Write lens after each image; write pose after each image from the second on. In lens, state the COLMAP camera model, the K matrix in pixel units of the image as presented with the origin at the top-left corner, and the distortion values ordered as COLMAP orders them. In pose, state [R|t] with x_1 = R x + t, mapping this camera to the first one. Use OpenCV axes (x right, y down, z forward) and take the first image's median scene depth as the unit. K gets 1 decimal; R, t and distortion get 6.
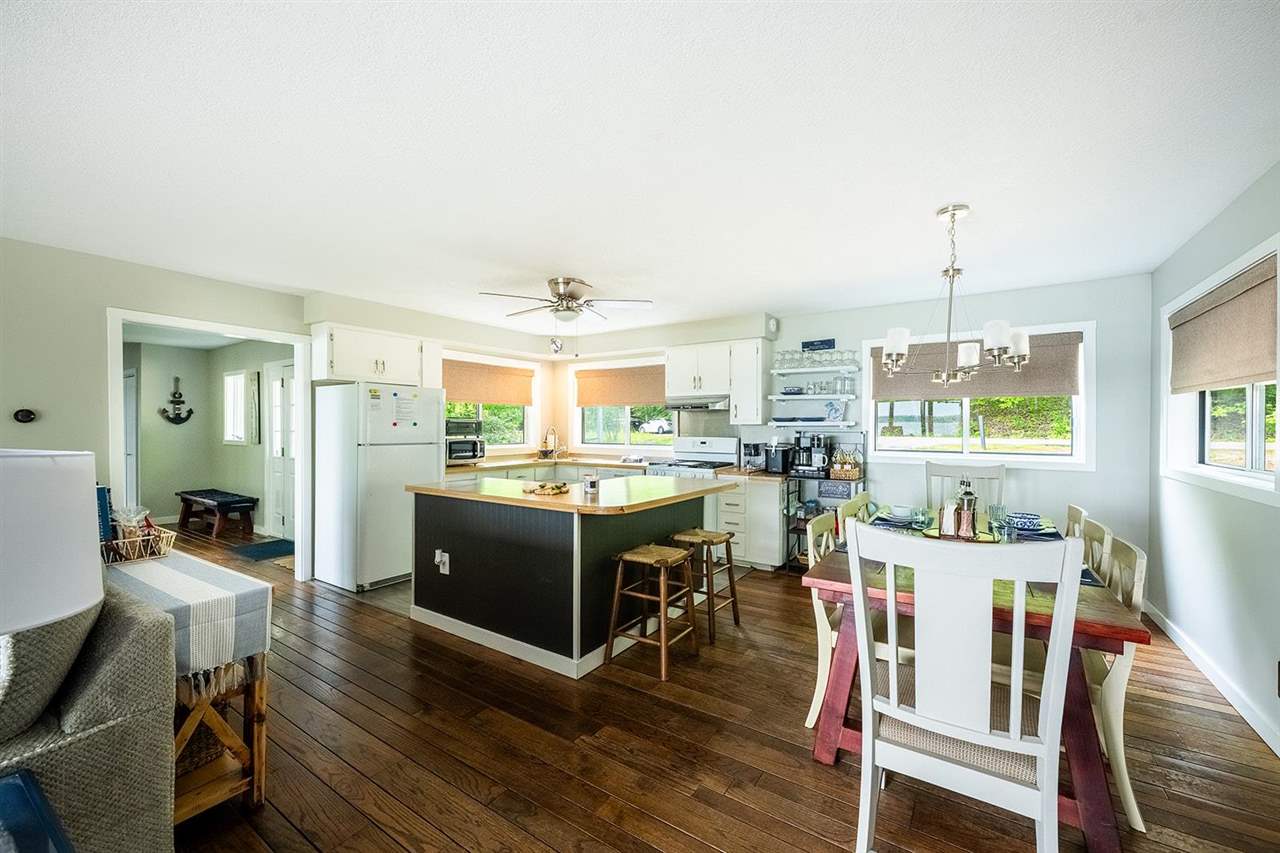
lens RADIAL K [[506.3, 0, 642.3], [0, 506.3, 430.1], [0, 0, 1]] dist [0.000345, -0.000648]
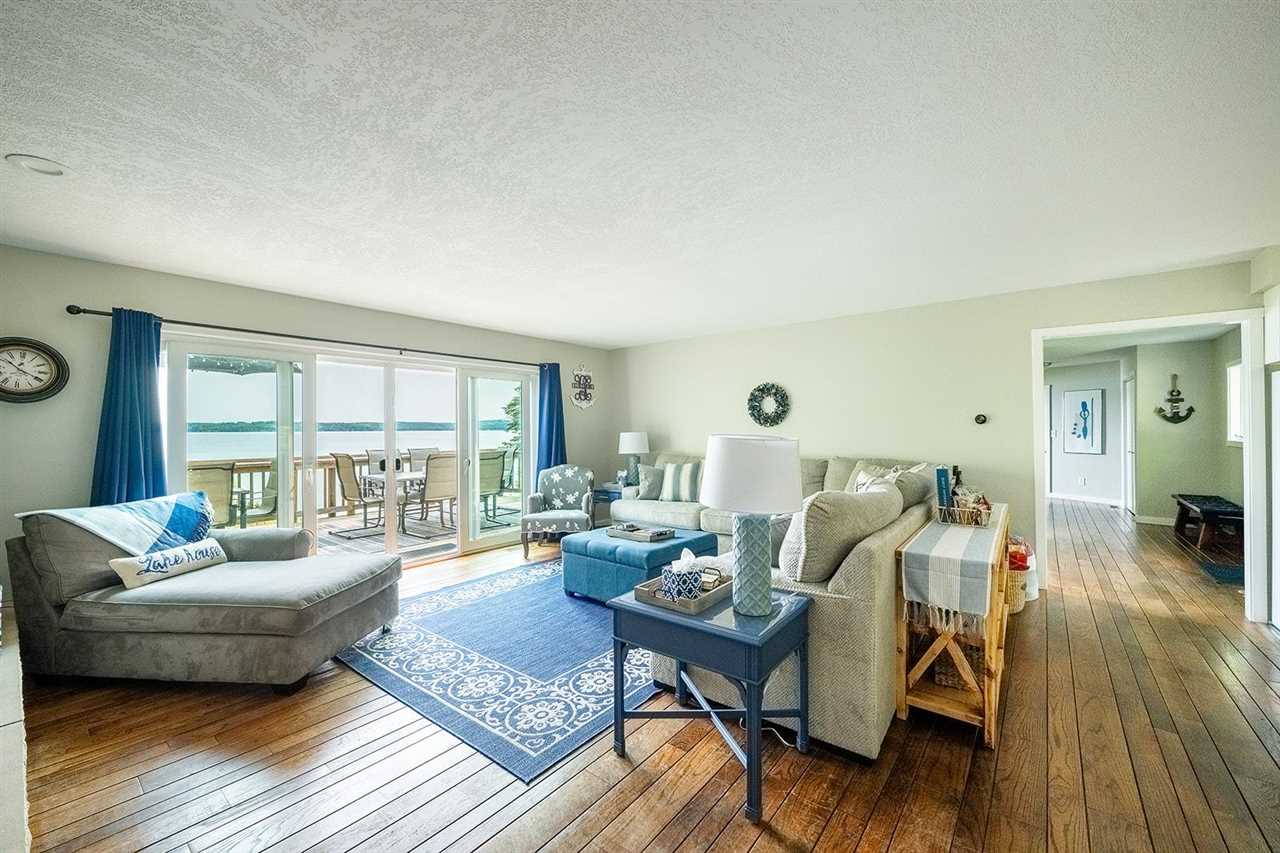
lens RADIAL K [[506.3, 0, 637.8], [0, 506.3, 430.2], [0, 0, 1]] dist [0.000345, -0.000648]
pose [[-0.101144, -0.002273, -0.994869, 0.165523], [0.002068, 0.999995, -0.002495, 0.002054], [0.994870, -0.002309, -0.101138, 0.102929]]
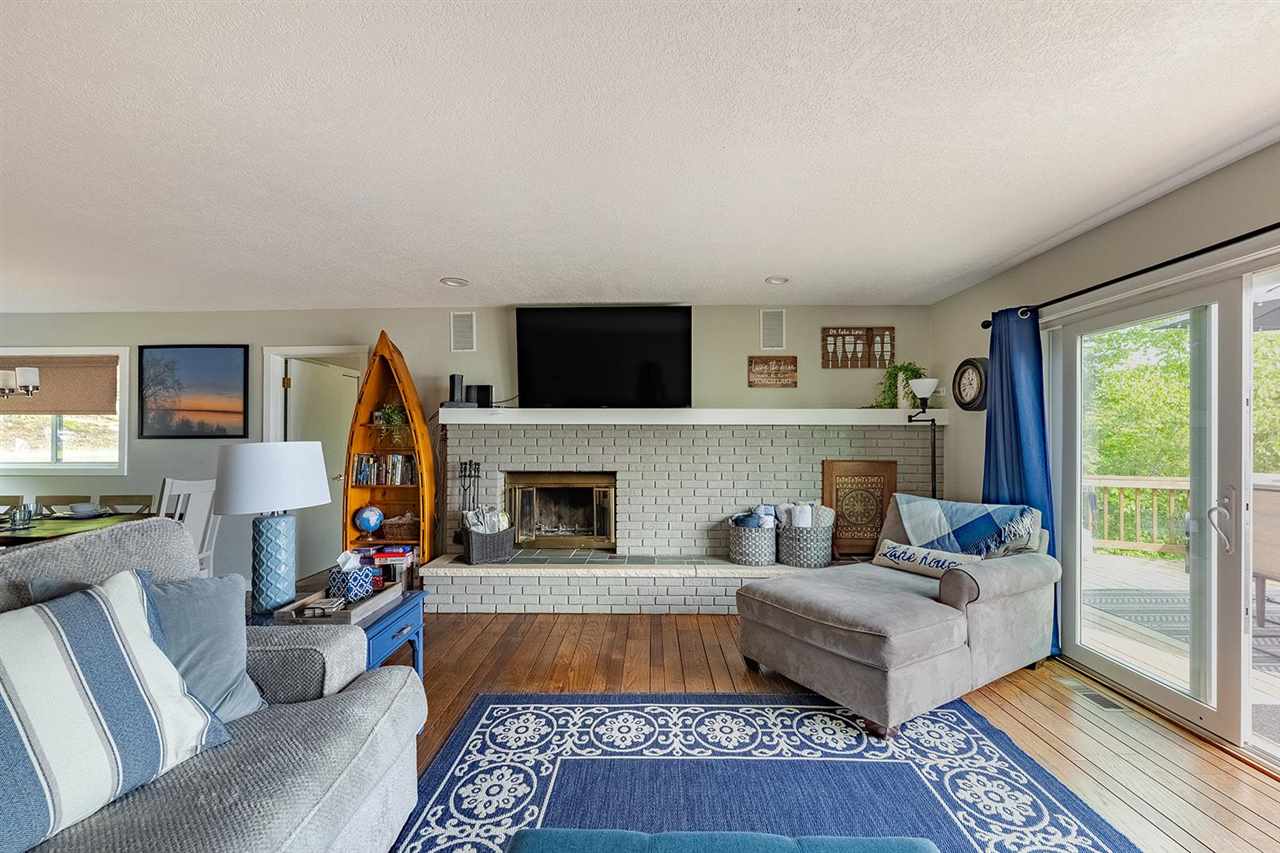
lens RADIAL K [[506.3, 0, 641.2], [0, 506.3, 436.3], [0, 0, 1]] dist [0.000345, -0.000648]
pose [[-0.531430, 0.001829, 0.847100, -0.719353], [0.006938, 0.999974, 0.002194, -0.001058], [-0.847074, 0.007043, -0.531429, 0.115763]]
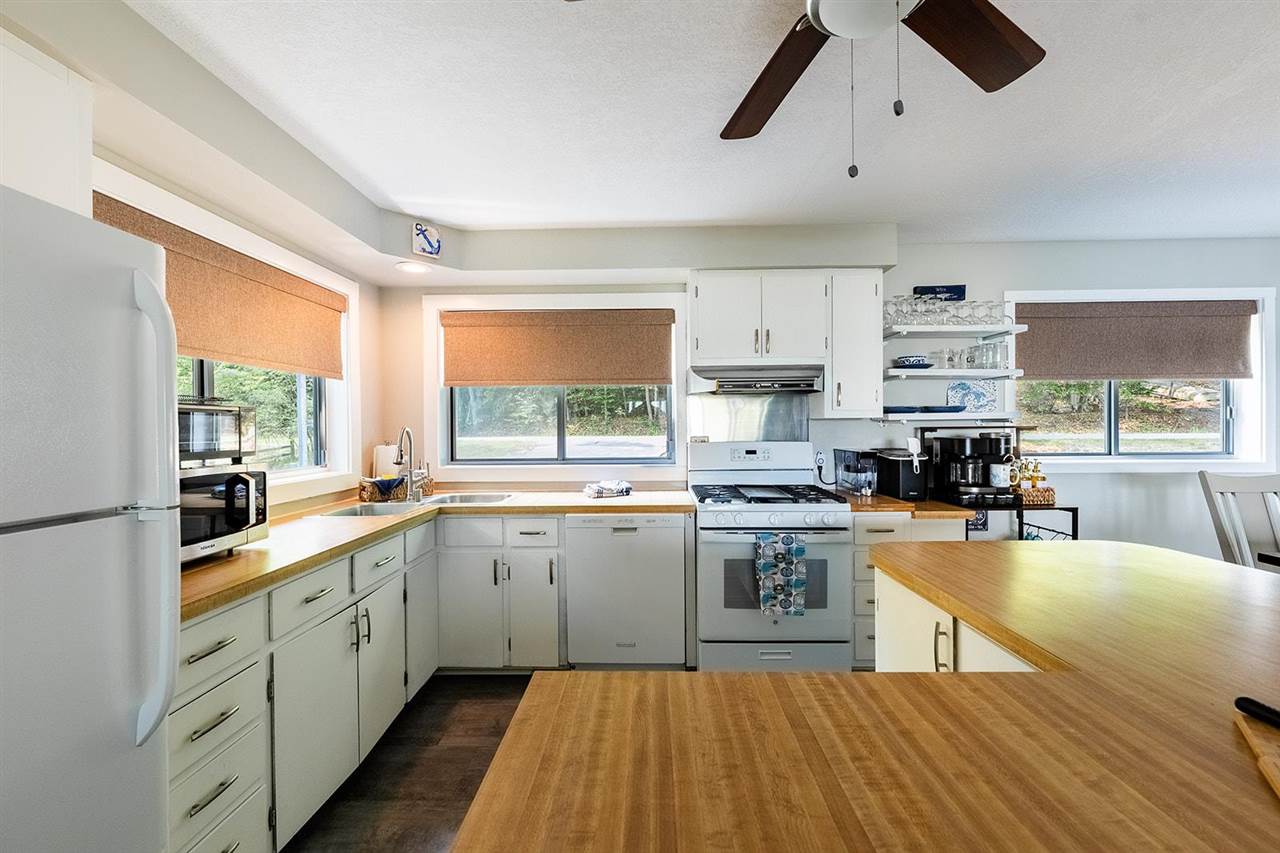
lens RADIAL K [[506.3, 0, 638.1], [0, 506.3, 427.0], [0, 0, 1]] dist [0.000345, -0.000648]
pose [[0.842457, -0.010332, 0.538665, -0.314245], [0.014978, 0.999879, -0.004247, -0.002284], [-0.538556, 0.011646, 0.842509, 0.661264]]
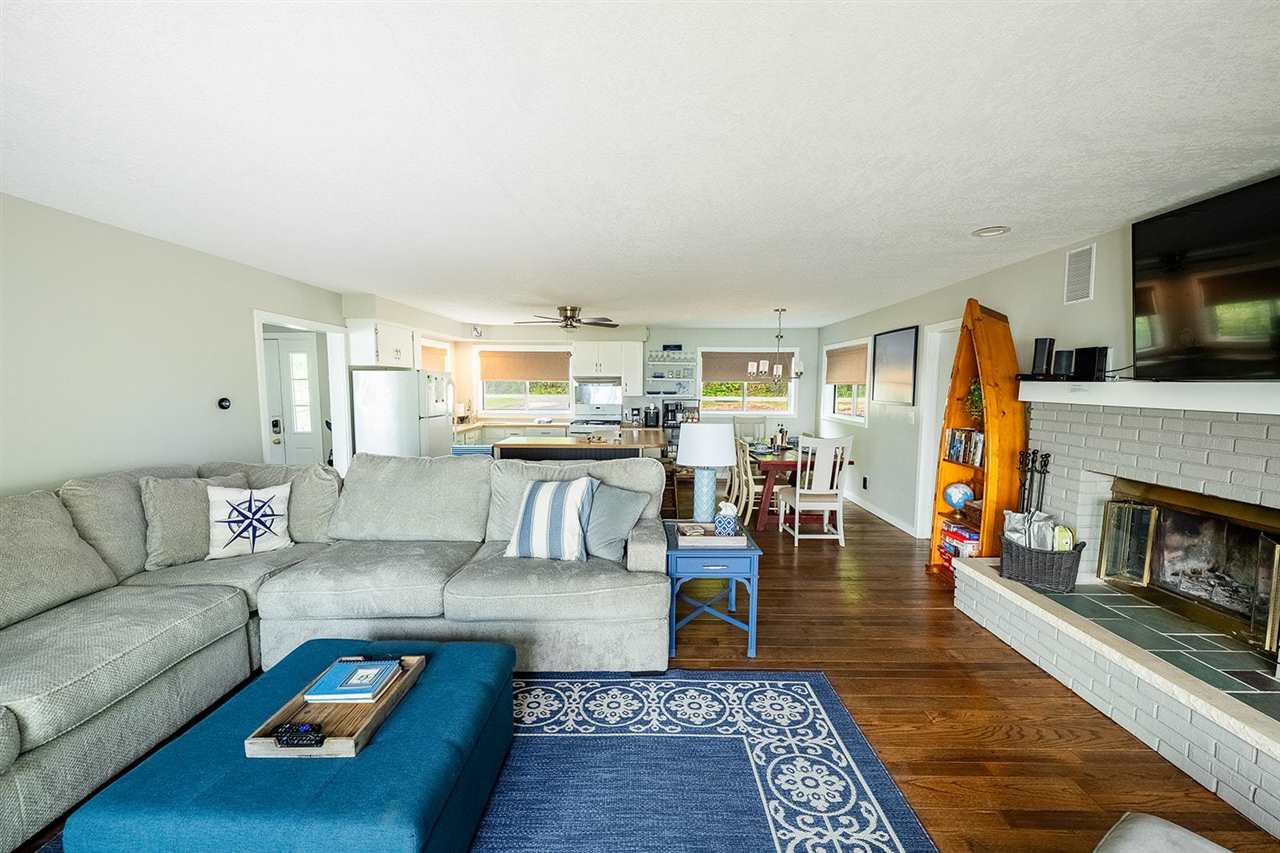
lens RADIAL K [[506.3, 0, 643.6], [0, 506.3, 426.2], [0, 0, 1]] dist [0.000345, -0.000648]
pose [[0.837729, -0.044150, 0.544298, -0.636649], [0.001147, 0.996867, 0.079093, -0.042824], [-0.546085, -0.065634, 0.835155, -0.343818]]
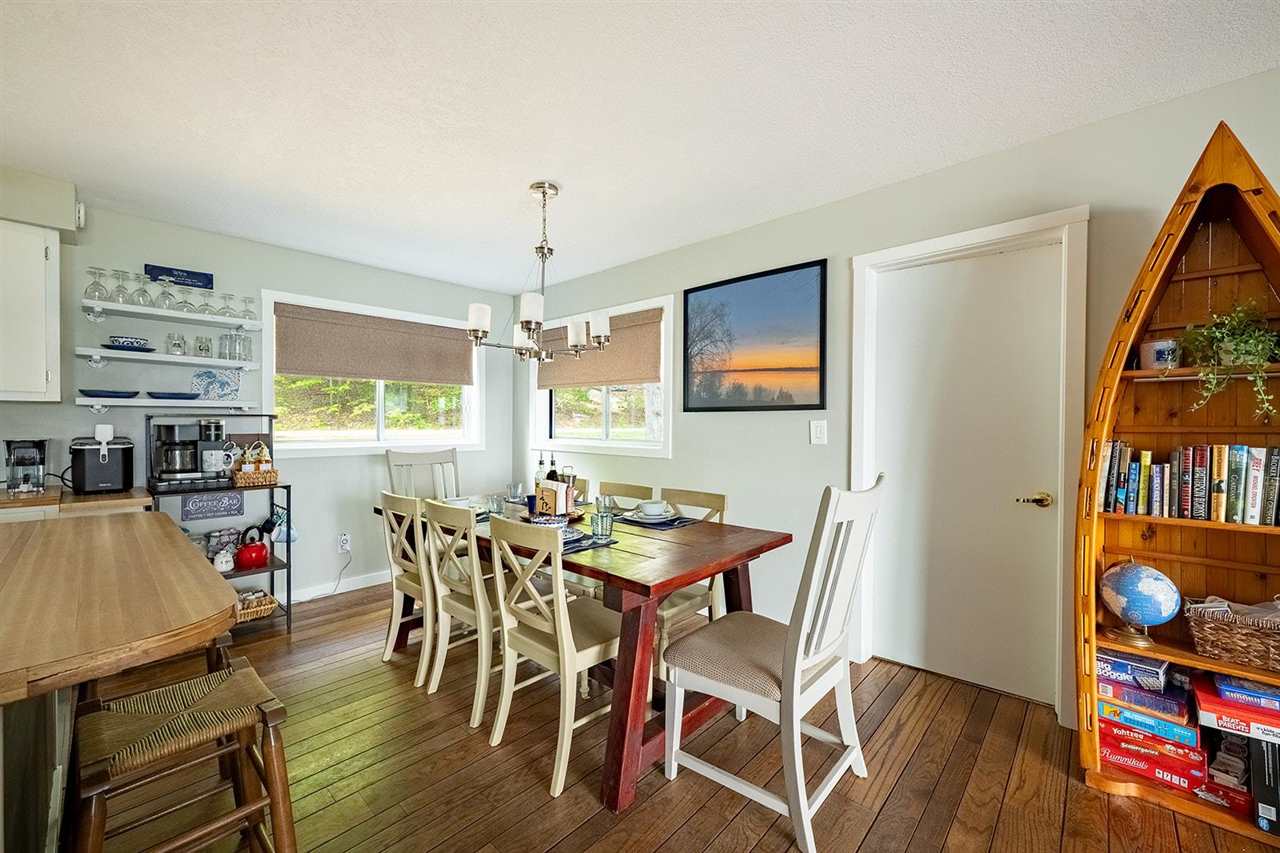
lens RADIAL K [[506.3, 0, 641.8], [0, 506.3, 429.5], [0, 0, 1]] dist [0.000345, -0.000648]
pose [[0.157560, -0.016094, 0.987378, -0.176912], [0.003964, 0.999869, 0.015665, 0.011588], [-0.987501, 0.001446, 0.157604, 0.339454]]
